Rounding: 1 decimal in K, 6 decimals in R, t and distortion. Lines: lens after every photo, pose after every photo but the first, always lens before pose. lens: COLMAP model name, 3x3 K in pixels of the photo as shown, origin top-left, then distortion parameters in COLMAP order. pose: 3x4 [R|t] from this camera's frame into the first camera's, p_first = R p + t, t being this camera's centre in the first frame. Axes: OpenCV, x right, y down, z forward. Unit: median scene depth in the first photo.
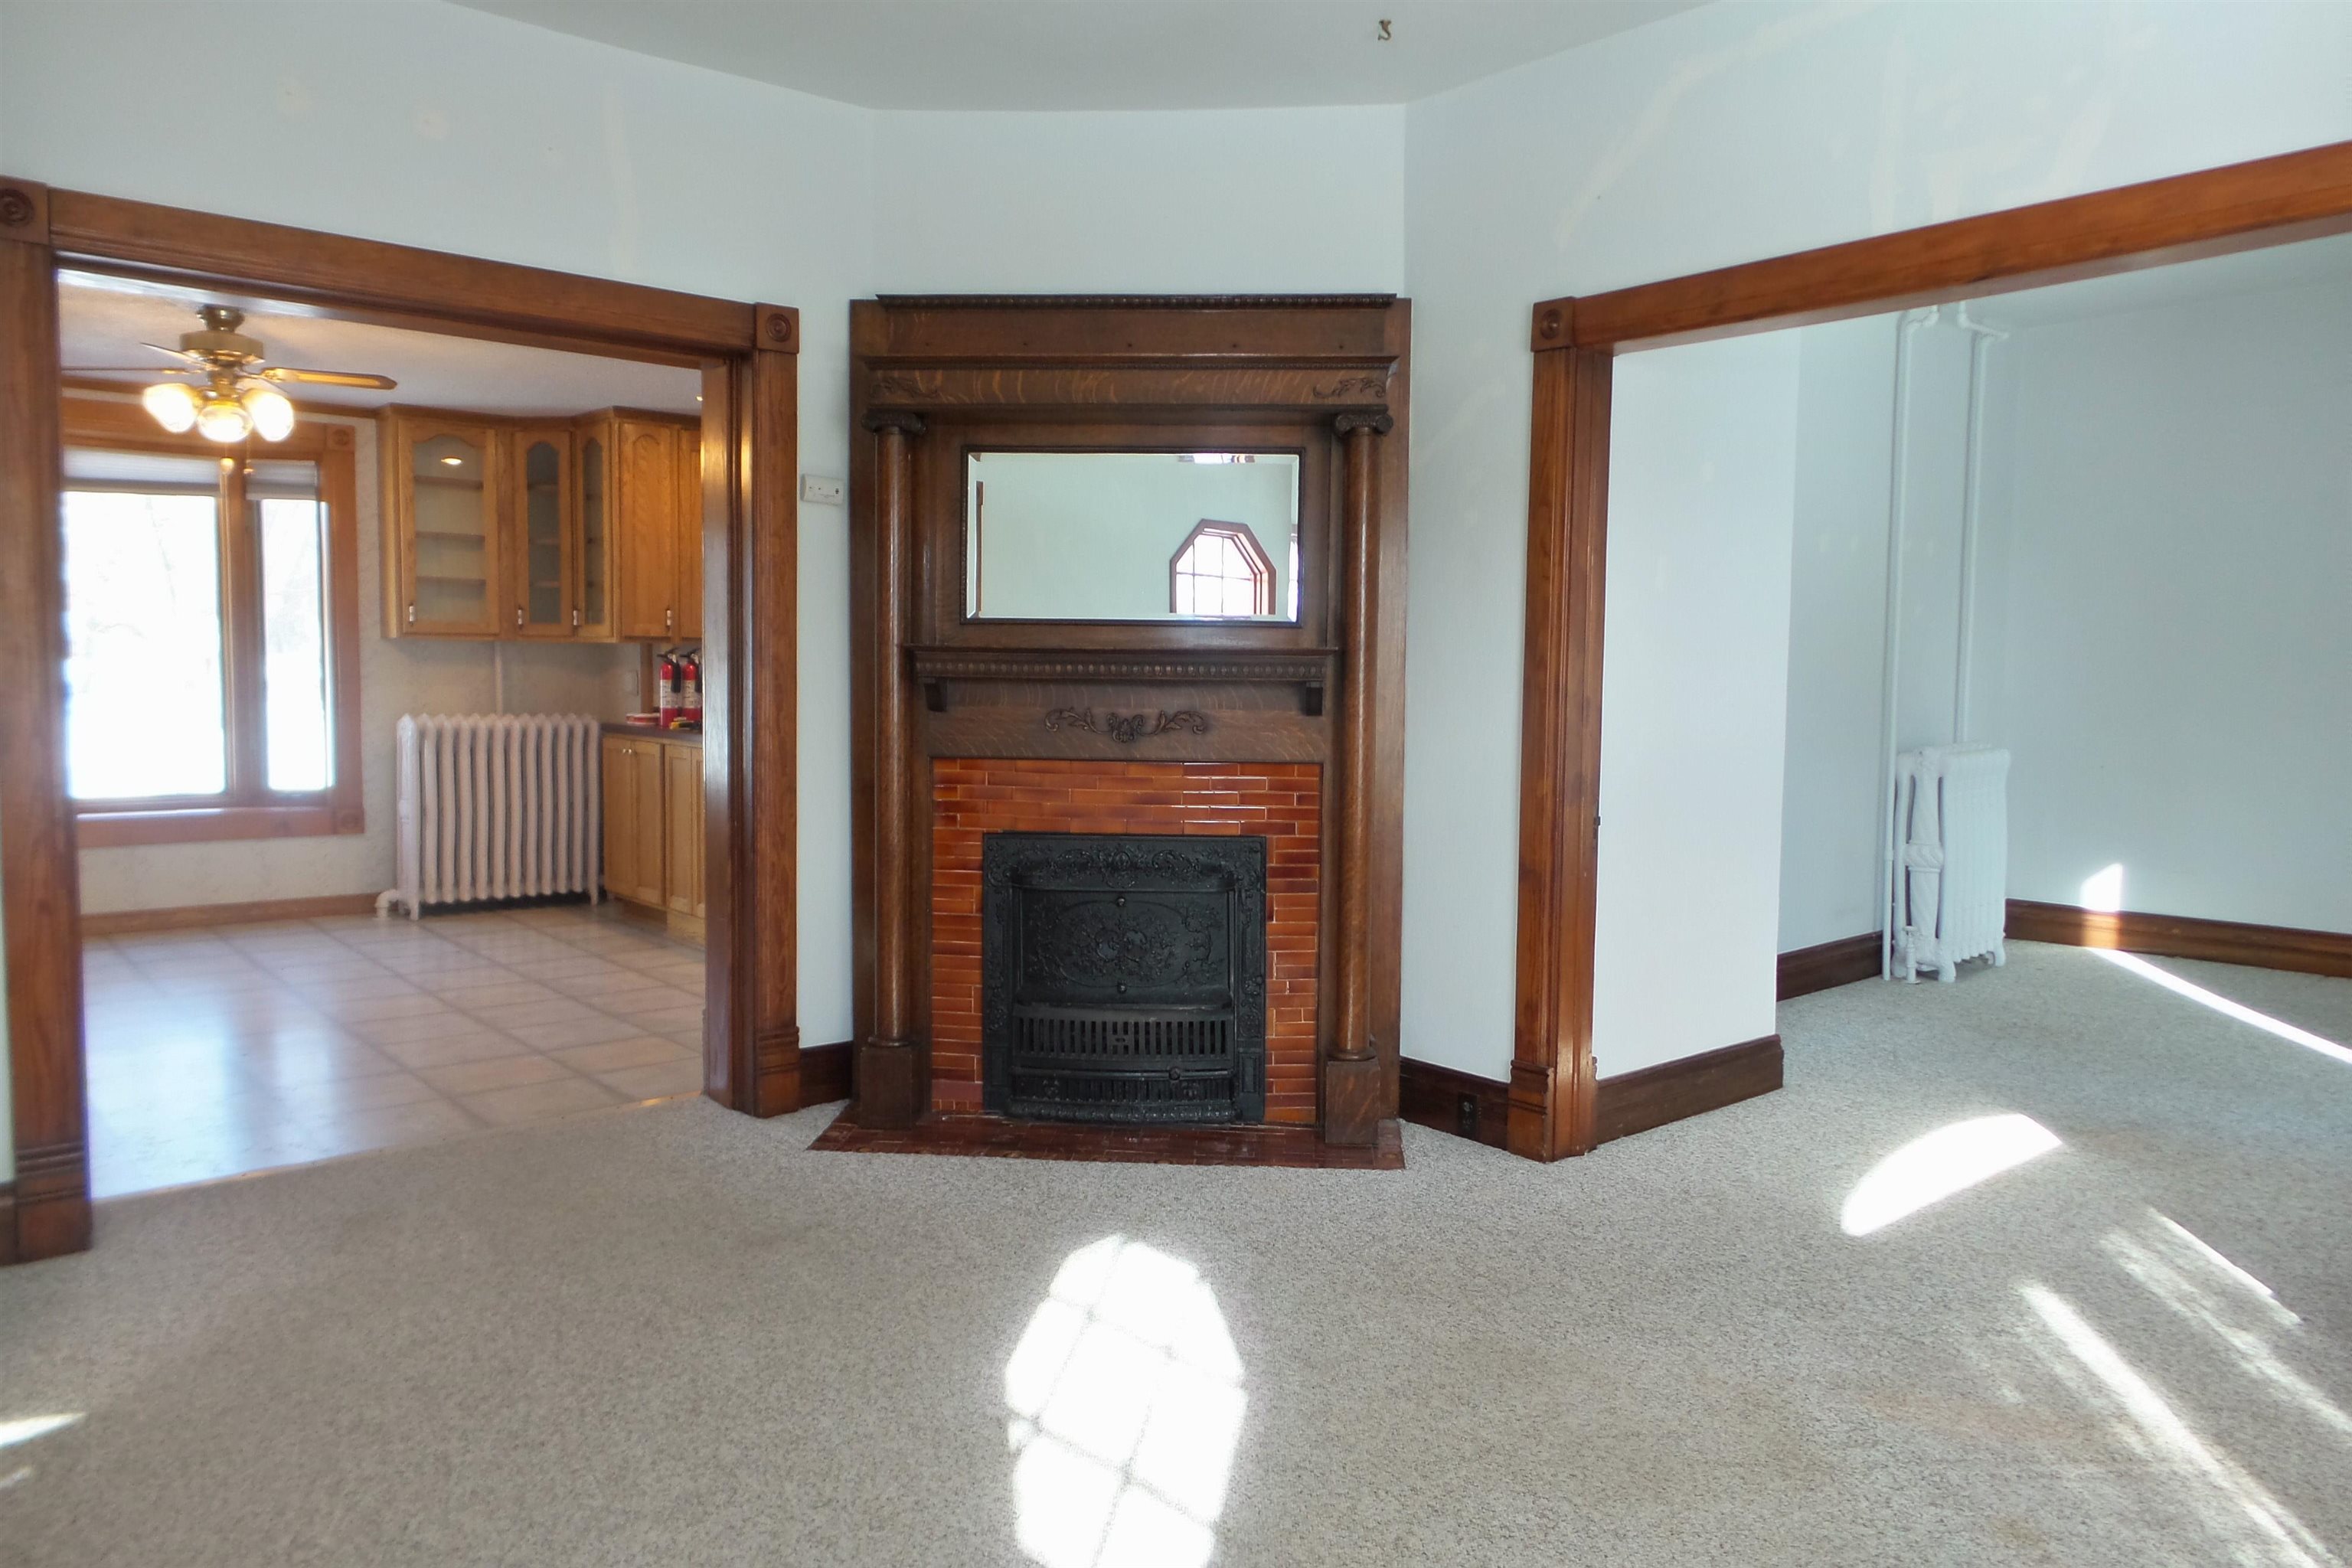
lens RADIAL K [[1602.5, 0, 1176.0], [0, 1602.5, 784.0], [0, 0, 1]] dist [-0.010736, 0.005003]
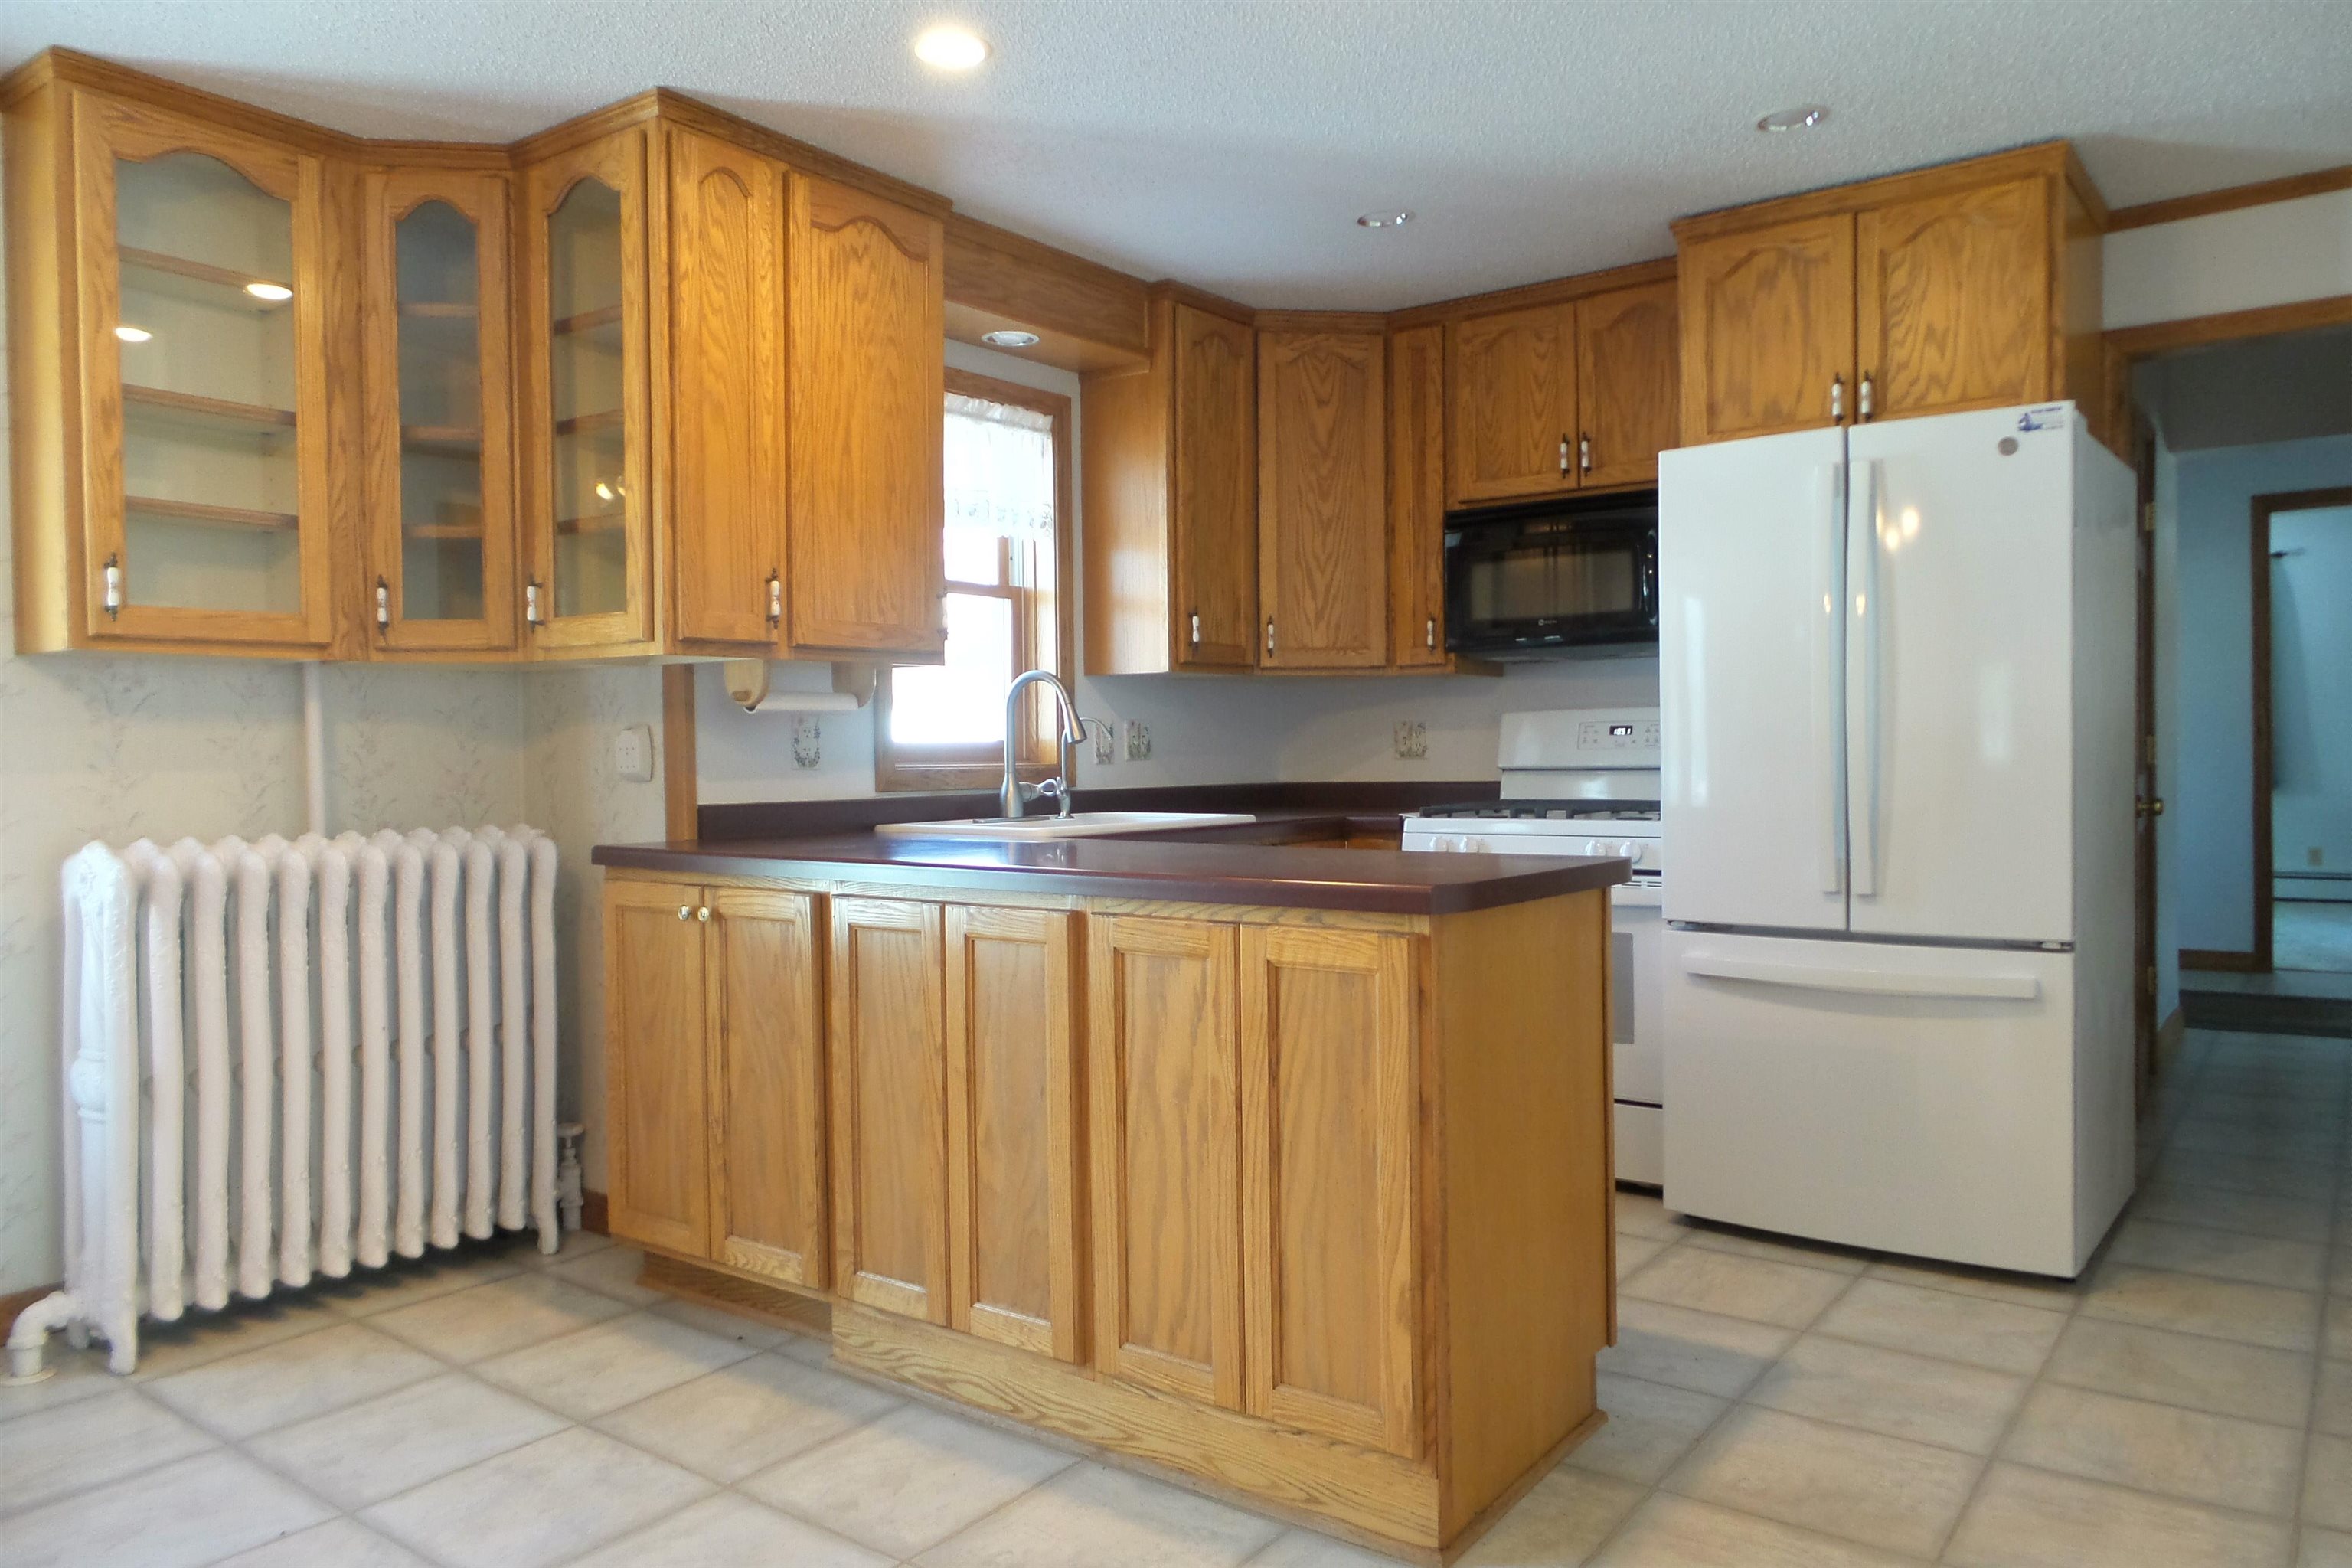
lens RADIAL K [[1602.5, 0, 1176.0], [0, 1602.5, 784.0], [0, 0, 1]] dist [-0.010736, 0.005003]
pose [[0.976303, -0.029182, 0.214431, -0.303104], [0.040130, 0.998094, -0.046881, -0.028598], [-0.212654, 0.054375, 0.975613, 0.554268]]
